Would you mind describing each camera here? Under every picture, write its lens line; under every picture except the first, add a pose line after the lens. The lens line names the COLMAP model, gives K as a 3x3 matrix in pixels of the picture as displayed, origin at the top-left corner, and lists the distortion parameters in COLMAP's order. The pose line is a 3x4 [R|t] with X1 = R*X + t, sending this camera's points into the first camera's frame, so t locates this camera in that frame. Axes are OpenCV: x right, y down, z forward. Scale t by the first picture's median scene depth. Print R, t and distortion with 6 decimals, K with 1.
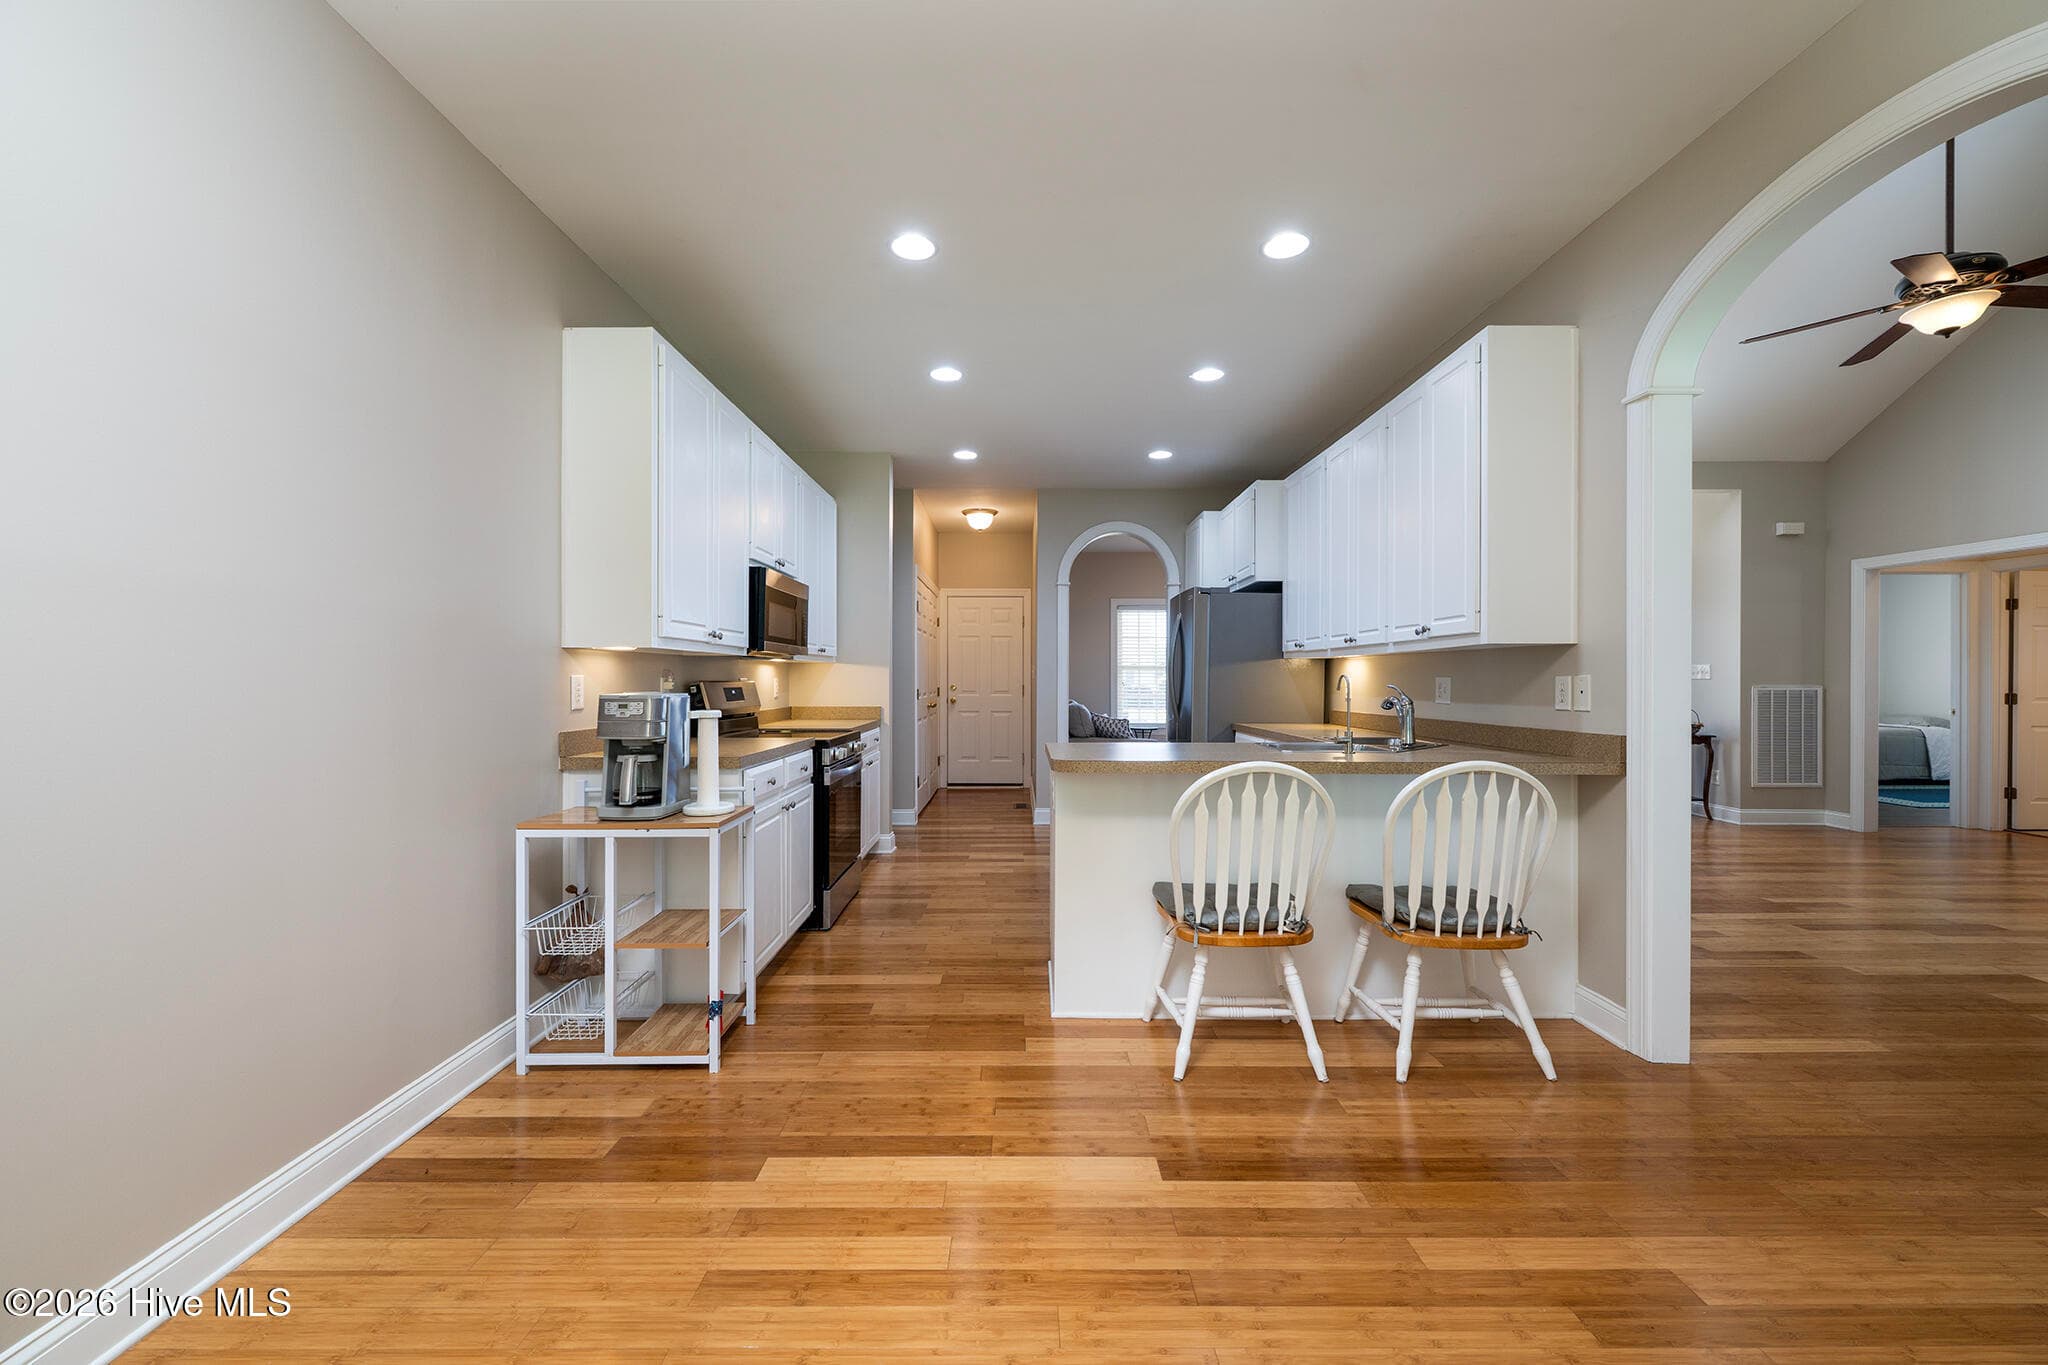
lens RADIAL K [[802.5, 0, 1019.6], [0, 802.5, 680.6], [0, 0, 1]] dist [0.001493, 0.000129]
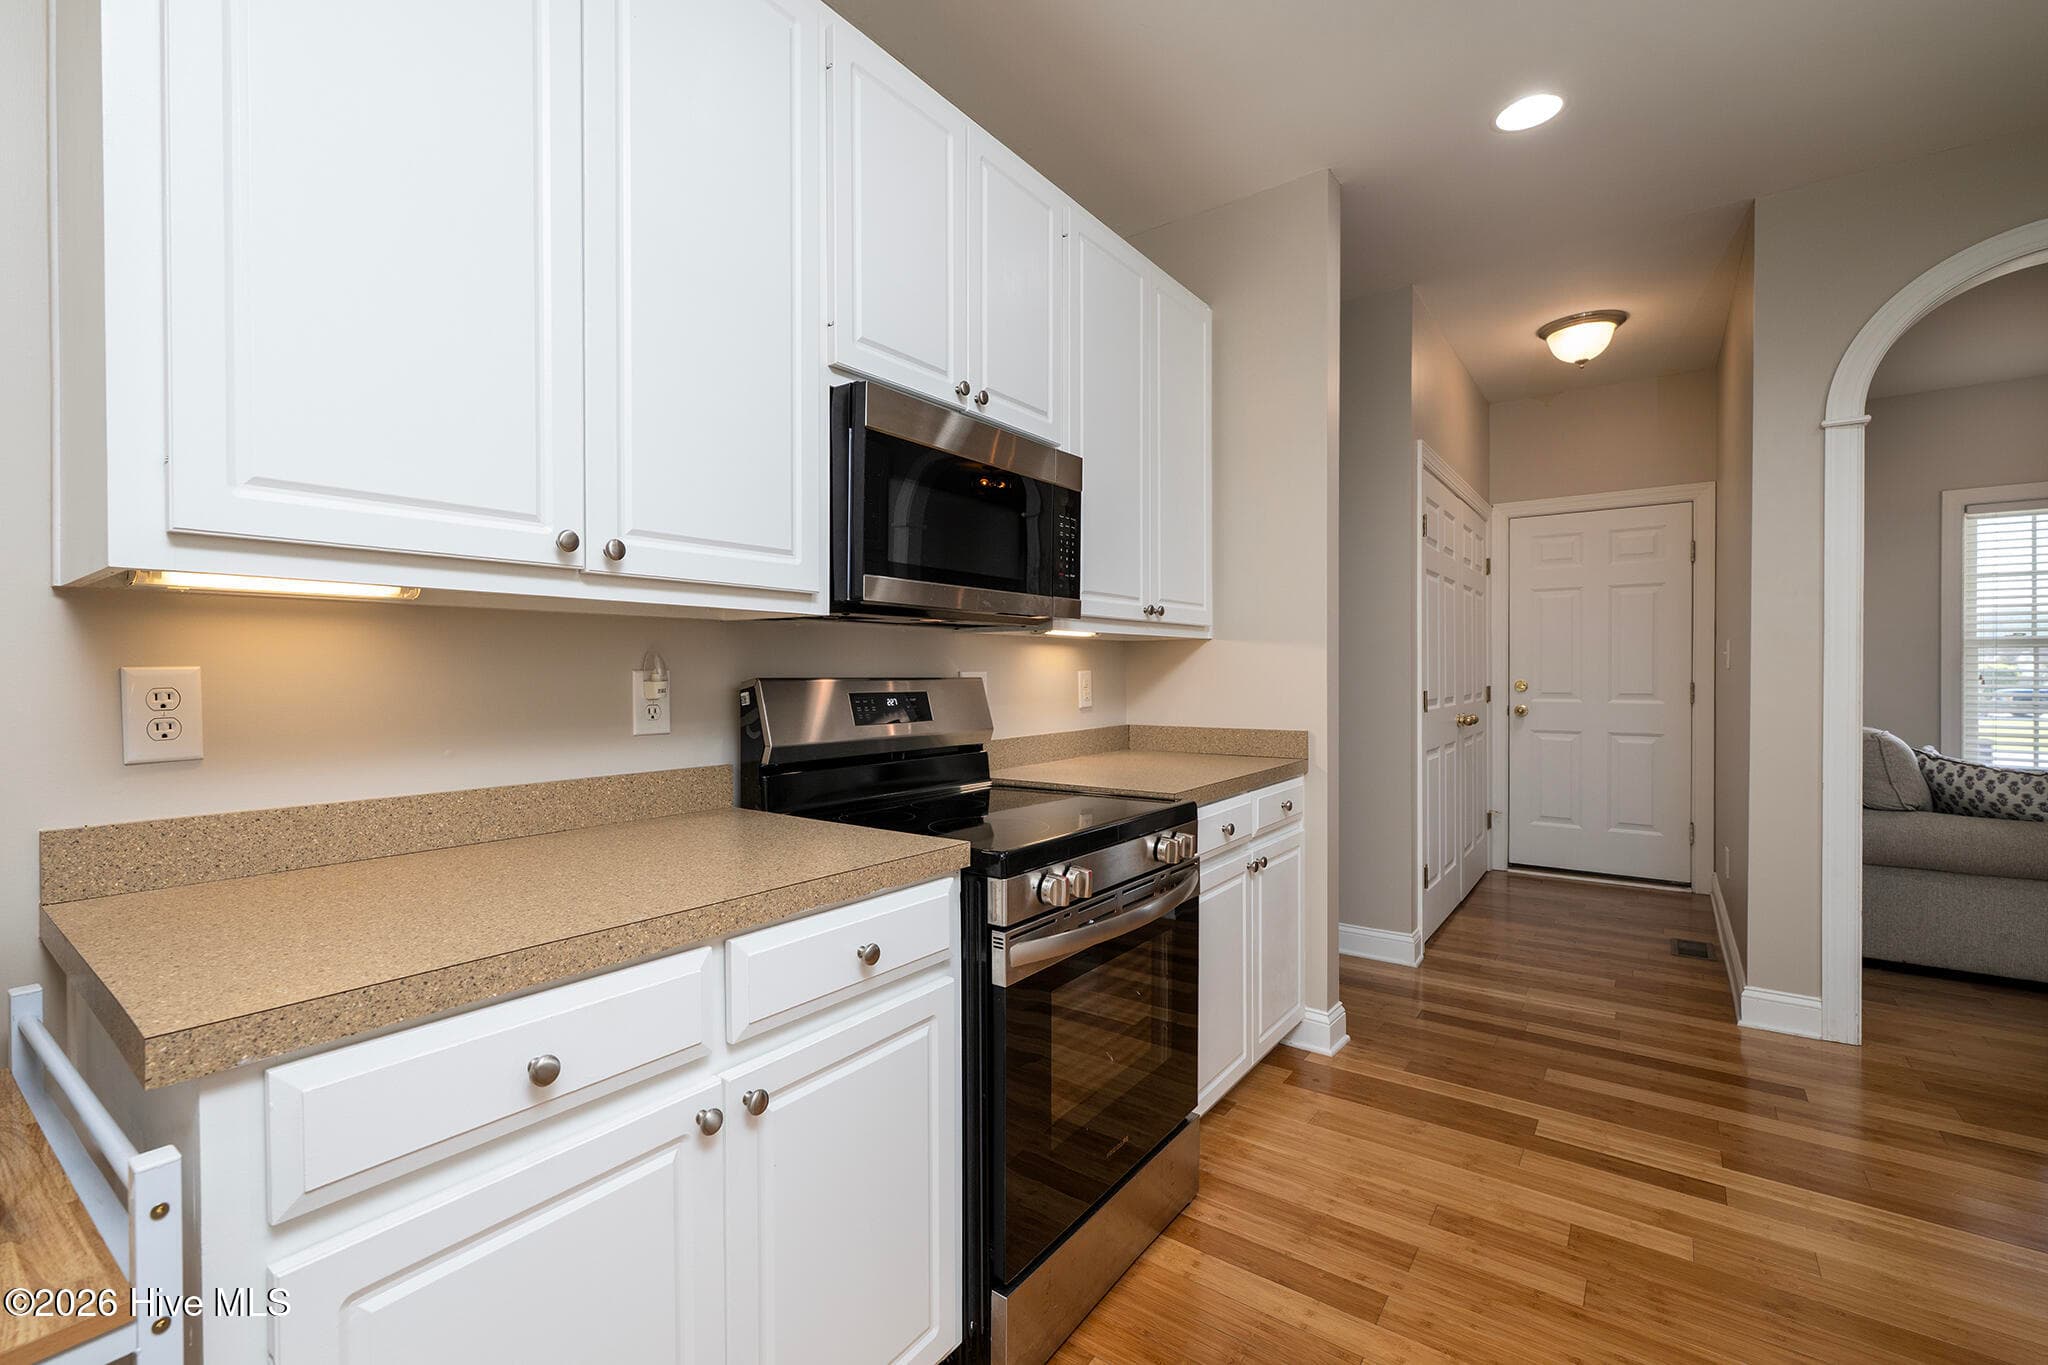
lens RADIAL K [[880.0, 0, 932.2], [0, 880.0, 679.0], [0, 0, 1]] dist [-0.002734, -0.000926]
pose [[0.768804, 0.002164, -0.639481, -0.017285], [0.003076, 0.999970, 0.007082, -0.001810], [0.639477, -0.007412, 0.768774, 0.515725]]
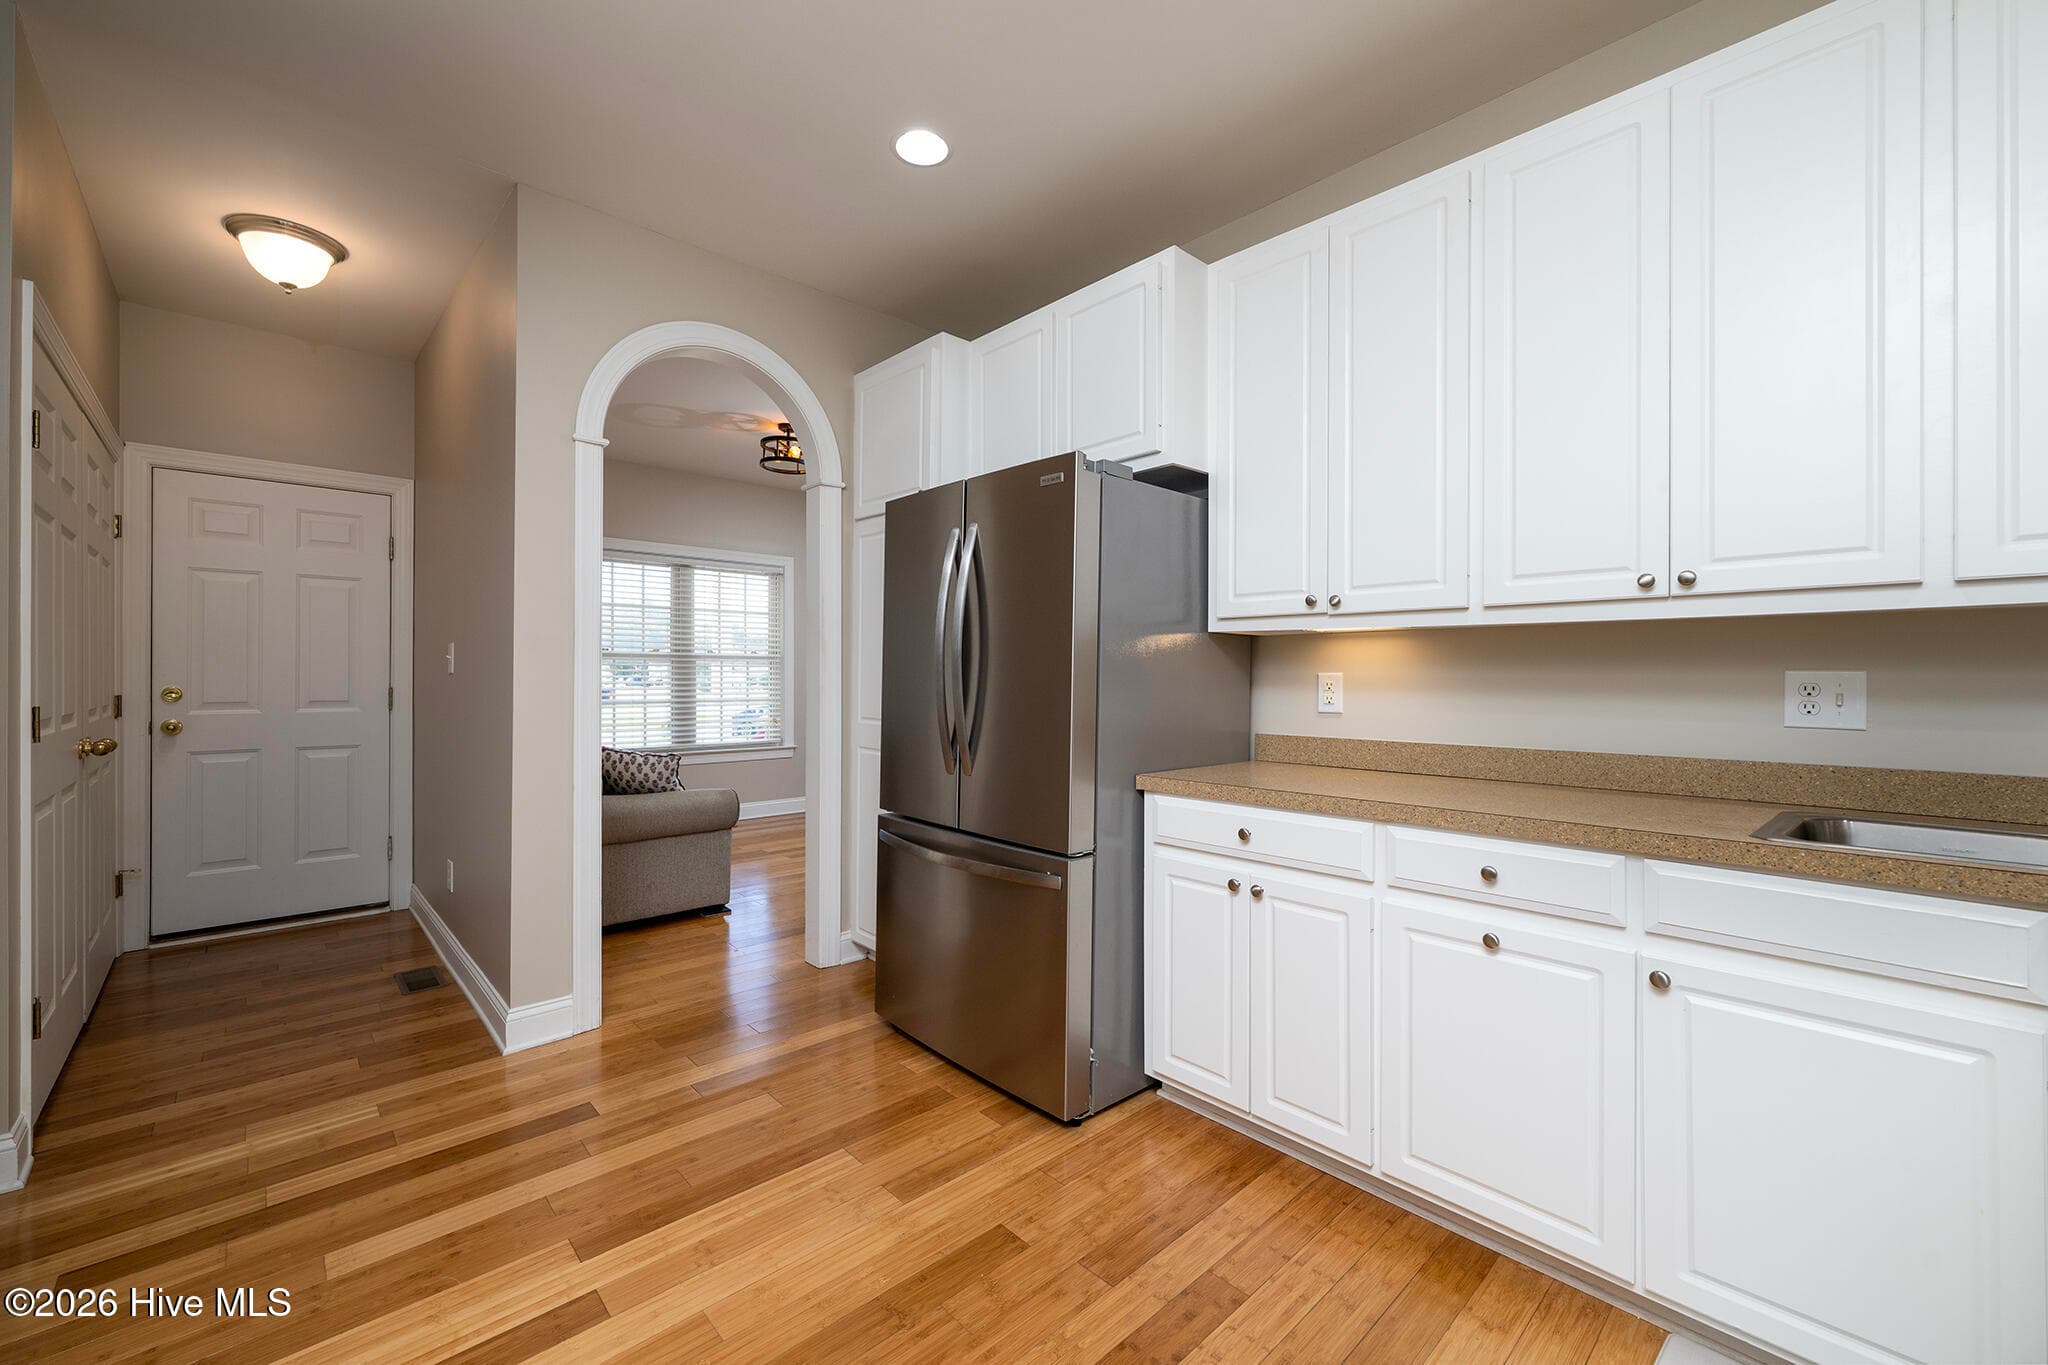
lens RADIAL K [[825.7, 0, 1024.3], [0, 825.7, 674.5], [0, 0, 1]] dist [-0.001532, 0.000126]
pose [[0.732320, 0.003063, 0.680954, -0.089007], [-0.001389, 0.999995, -0.003005, -0.000662], [-0.680960, 0.001254, 0.732320, 0.708202]]
